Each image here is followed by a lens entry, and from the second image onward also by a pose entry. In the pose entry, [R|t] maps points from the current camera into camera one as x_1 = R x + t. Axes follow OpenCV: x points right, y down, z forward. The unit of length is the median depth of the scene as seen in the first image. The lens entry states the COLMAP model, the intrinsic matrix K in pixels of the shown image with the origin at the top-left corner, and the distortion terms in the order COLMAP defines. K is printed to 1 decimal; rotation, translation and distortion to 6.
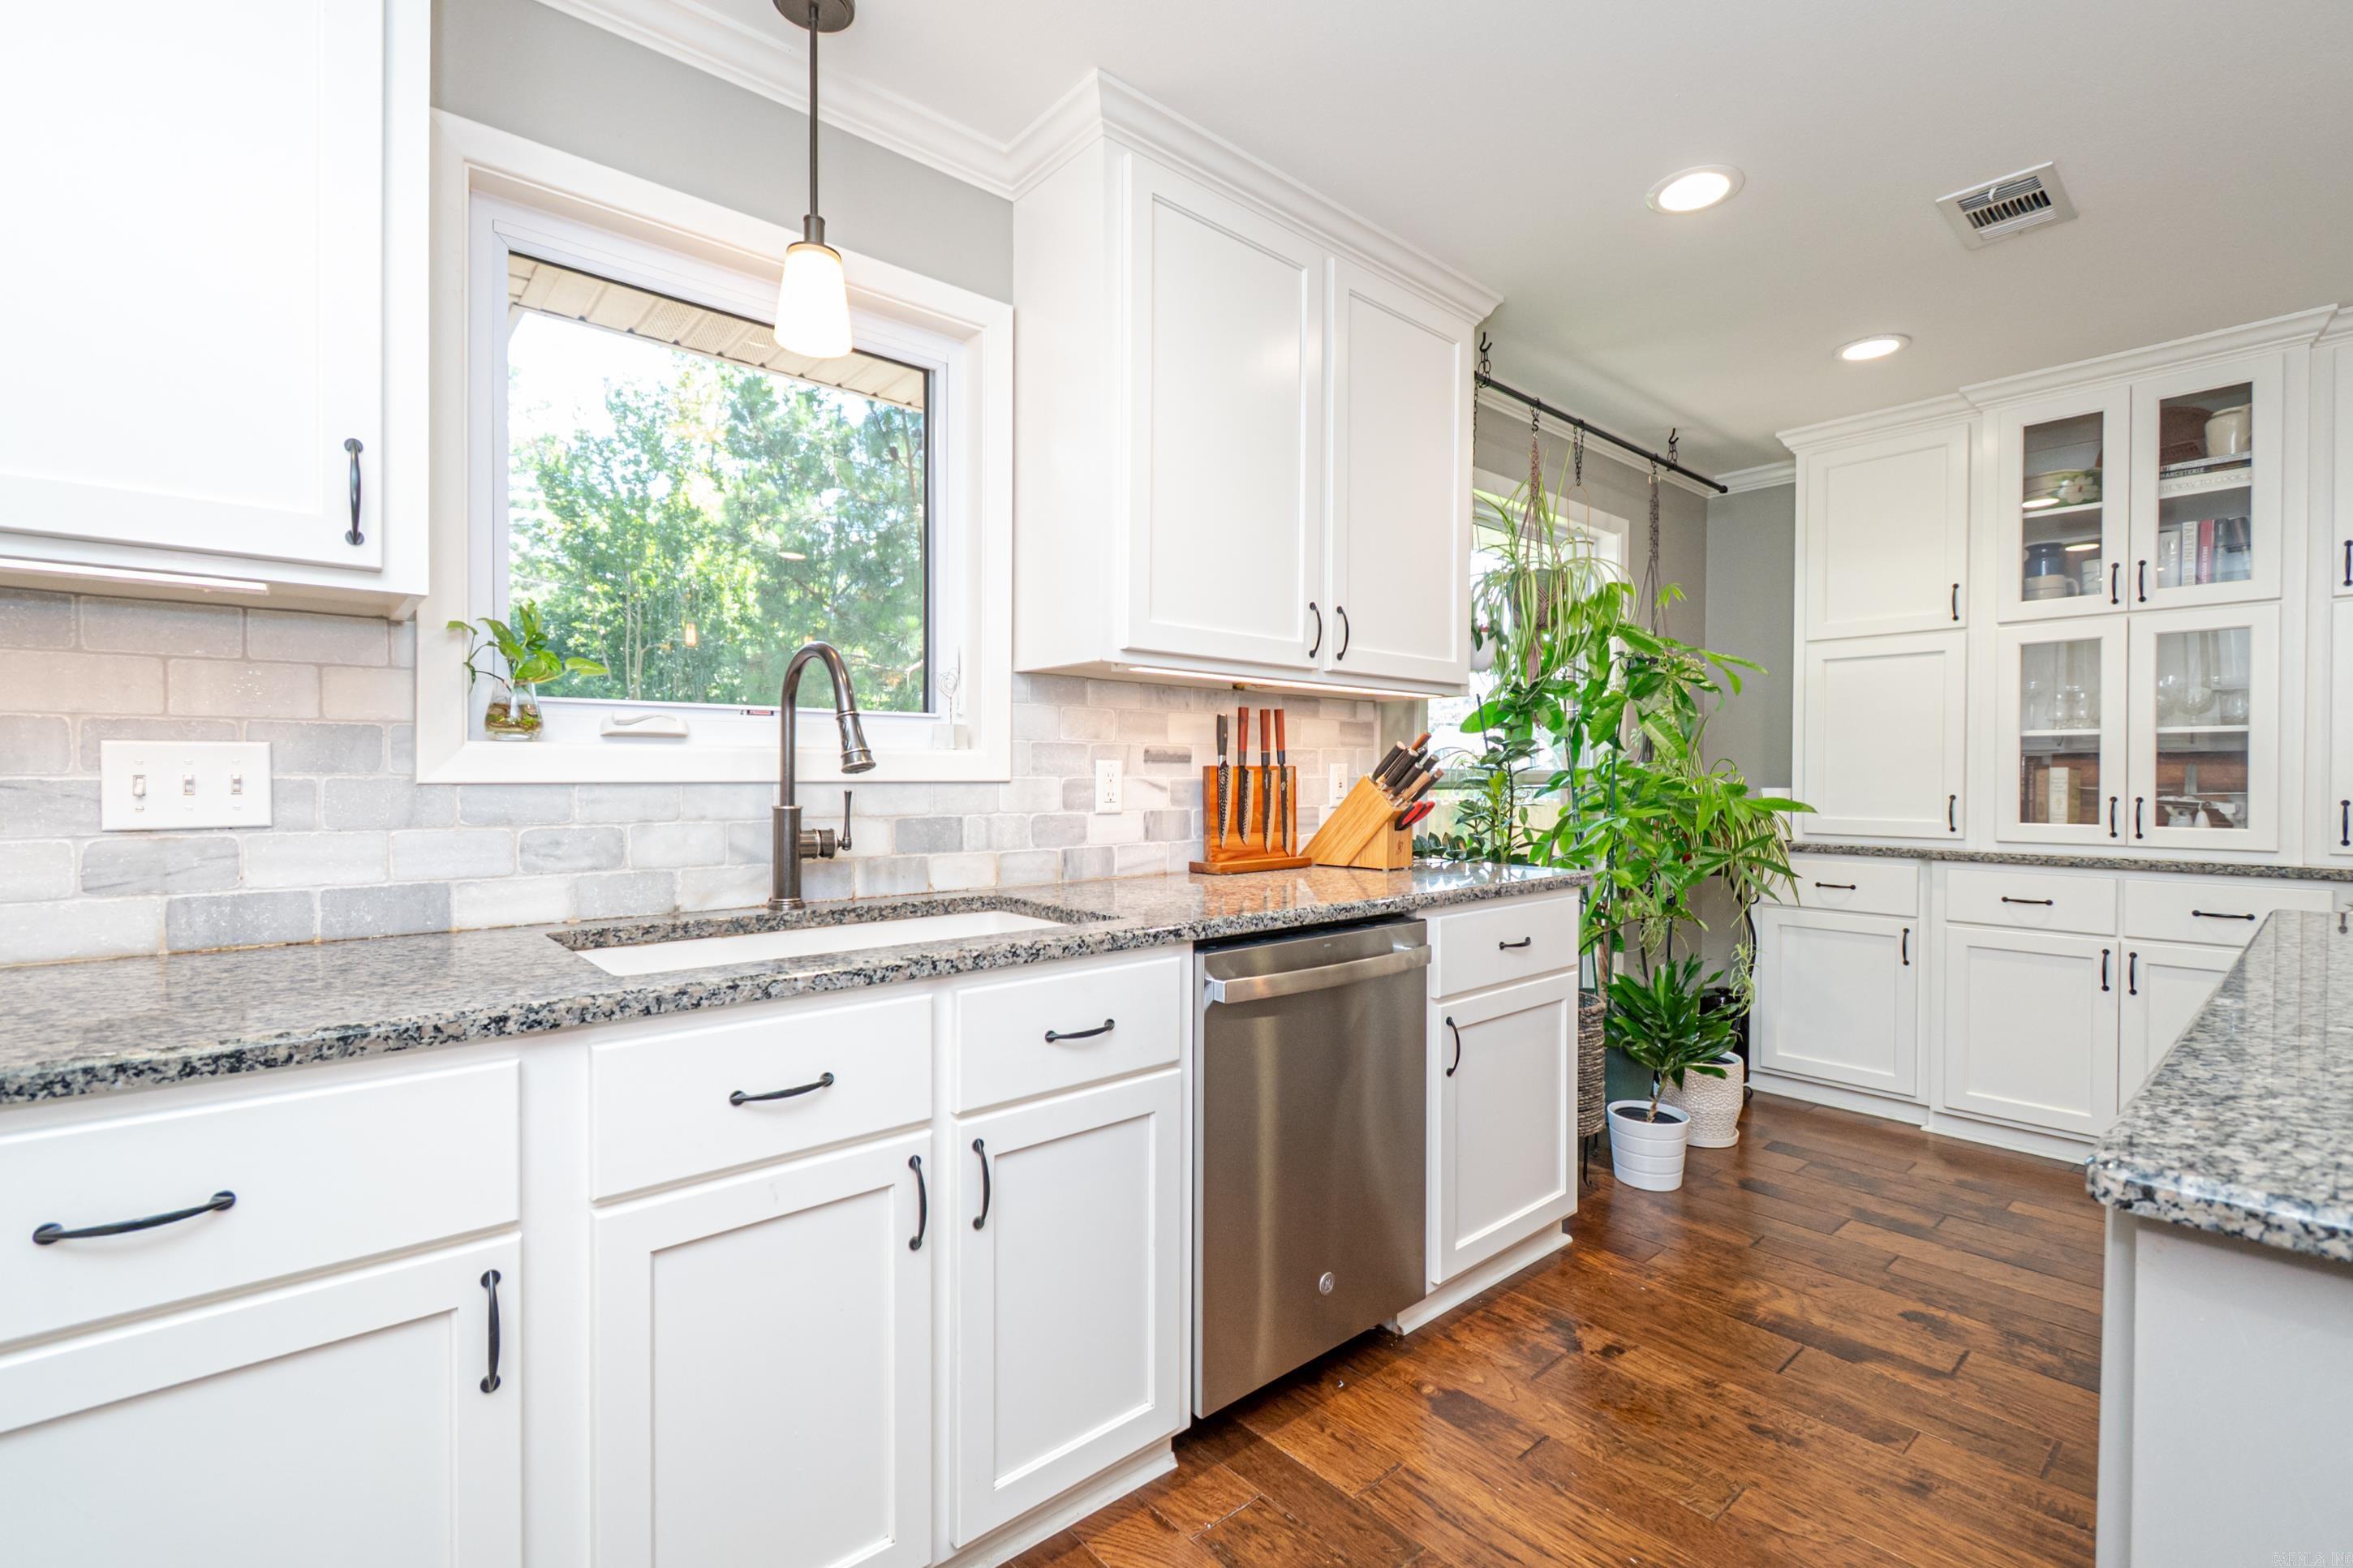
lens RADIAL K [[1048.6, 0, 1182.2], [0, 1048.6, 785.6], [0, 0, 1]] dist [0.014290, -0.007768]
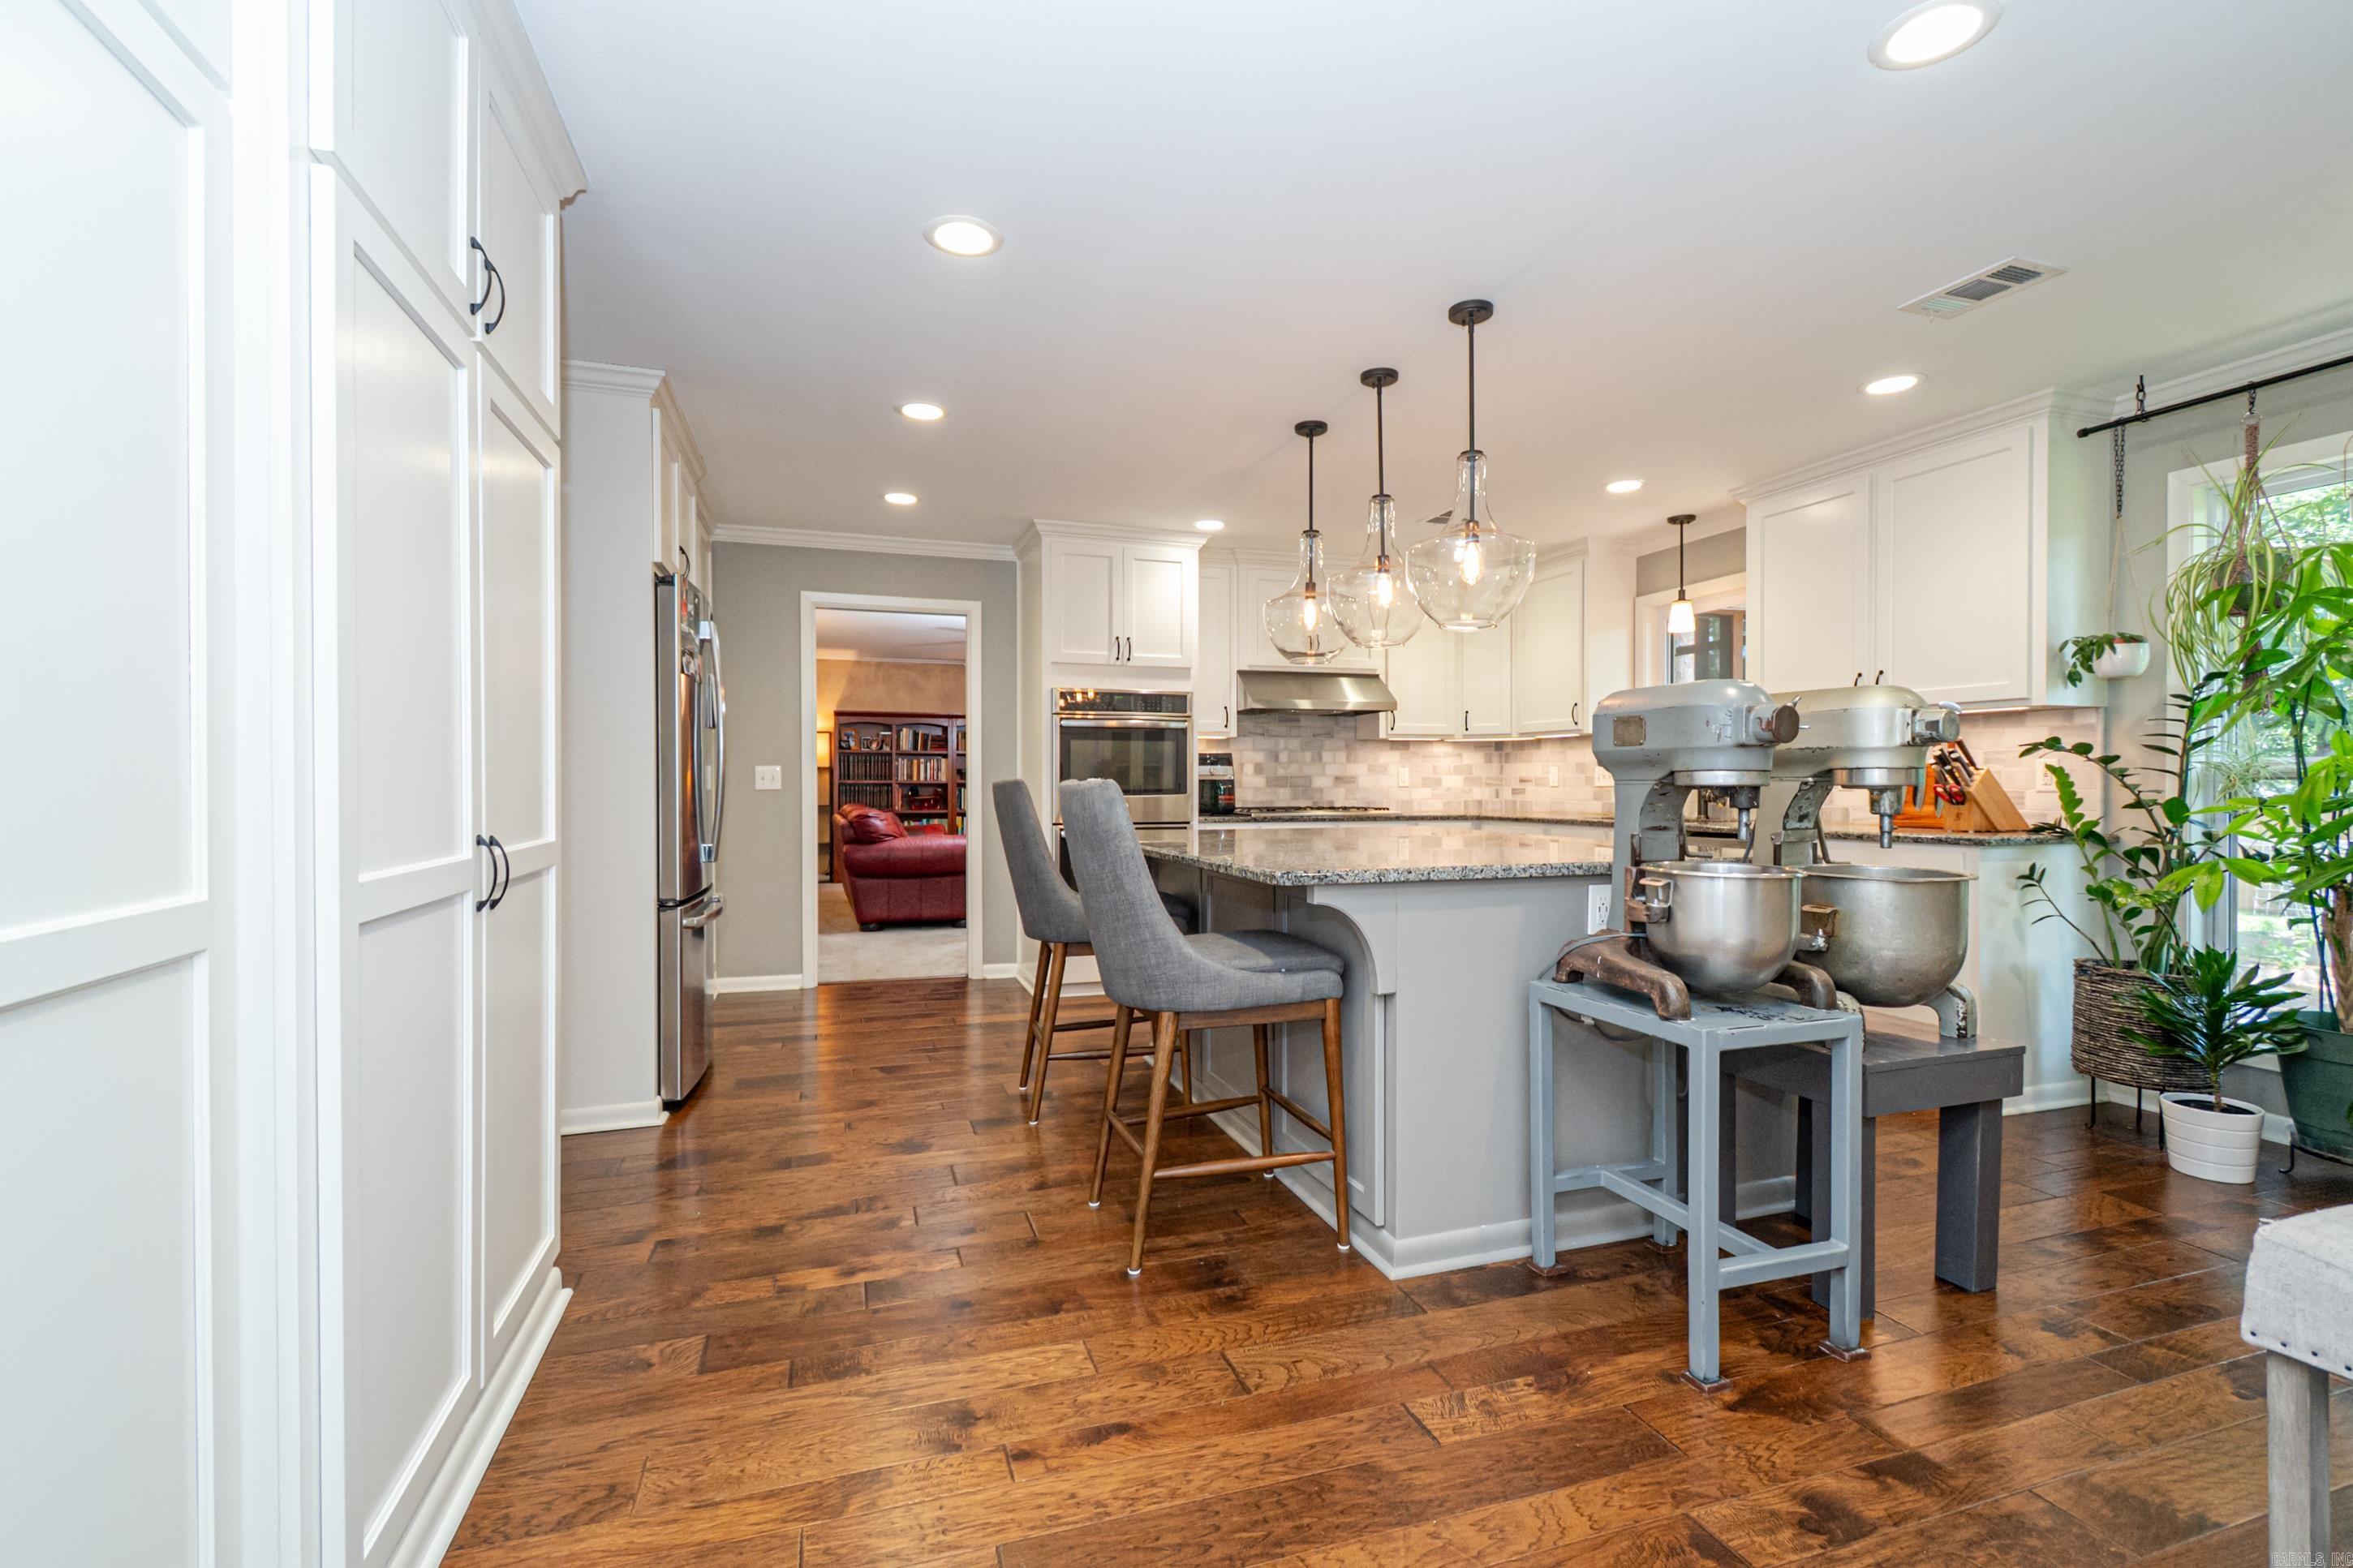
lens RADIAL K [[1048.6, 0, 1182.2], [0, 1048.6, 785.6], [0, 0, 1]] dist [0.014290, -0.007768]
pose [[-0.387569, -0.000601, -0.921841, 2.561372], [-0.008867, 0.999956, 0.003077, 0.026300], [0.921798, 0.009367, -0.387557, 0.725291]]
